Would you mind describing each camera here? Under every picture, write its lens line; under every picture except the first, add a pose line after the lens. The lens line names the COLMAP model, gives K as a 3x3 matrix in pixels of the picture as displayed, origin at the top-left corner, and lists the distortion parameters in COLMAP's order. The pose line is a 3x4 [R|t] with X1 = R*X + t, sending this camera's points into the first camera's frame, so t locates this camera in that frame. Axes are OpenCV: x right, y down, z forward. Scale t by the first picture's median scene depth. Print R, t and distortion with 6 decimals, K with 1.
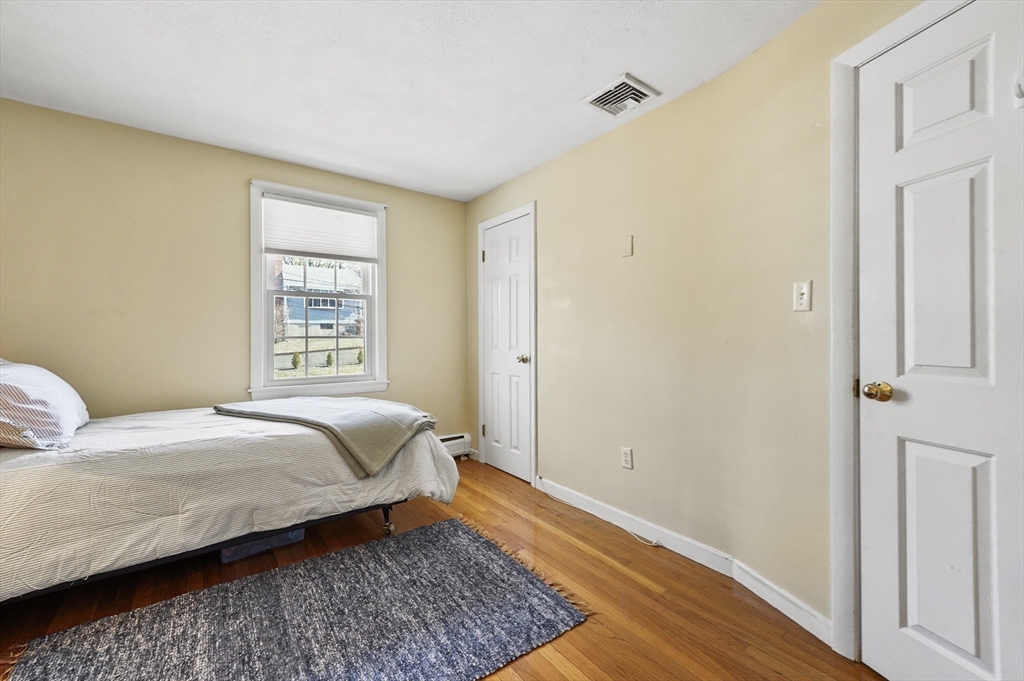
lens RADIAL K [[419.2, 0, 507.5], [0, 419.2, 334.5], [0, 0, 1]] dist [0.014933, -0.001108]
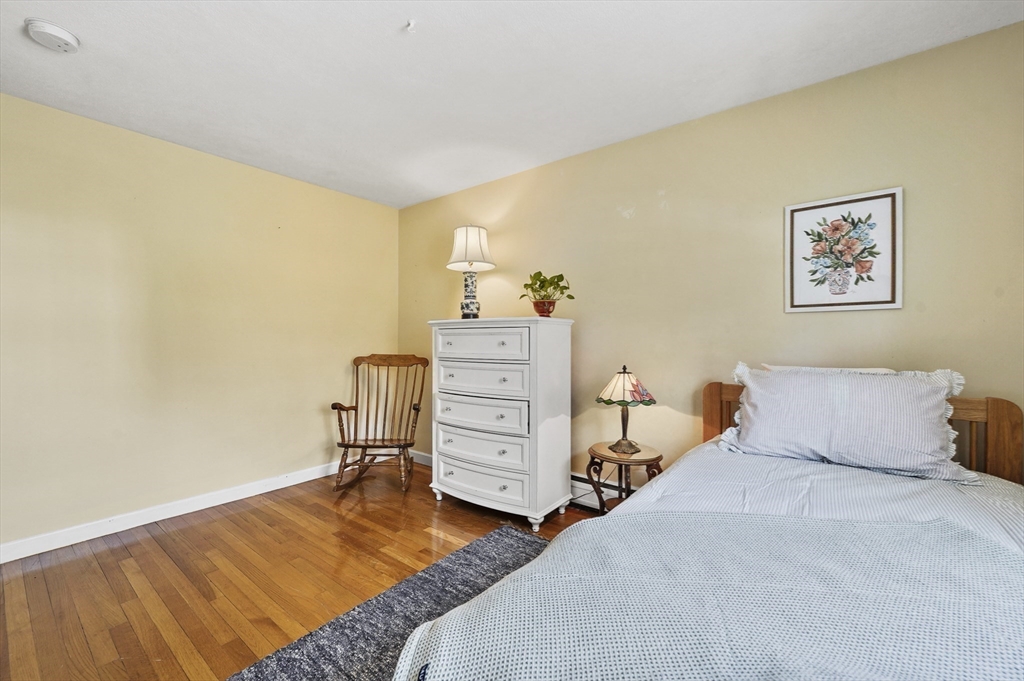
lens RADIAL K [[419.2, 0, 515.1], [0, 419.2, 342.5], [0, 0, 1]] dist [0.014933, -0.001108]
pose [[-0.959759, 0.005363, -0.280772, -0.228713], [0.003713, 0.999973, 0.006410, -0.003929], [0.280799, 0.005109, -0.959753, 1.598050]]
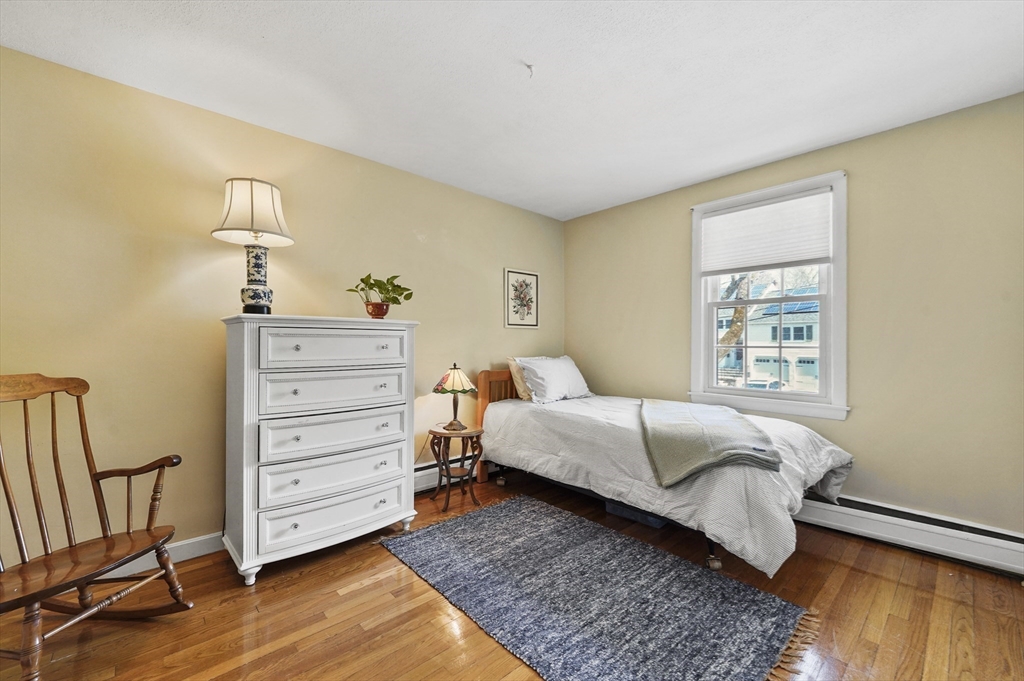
lens RADIAL K [[419.2, 0, 509.1], [0, 419.2, 342.2], [0, 0, 1]] dist [0.014933, -0.001108]
pose [[0.106590, 0.002552, -0.994300, 0.686803], [-0.001185, 0.999996, 0.002439, -0.009636], [0.994302, 0.000918, 0.106593, 0.574018]]
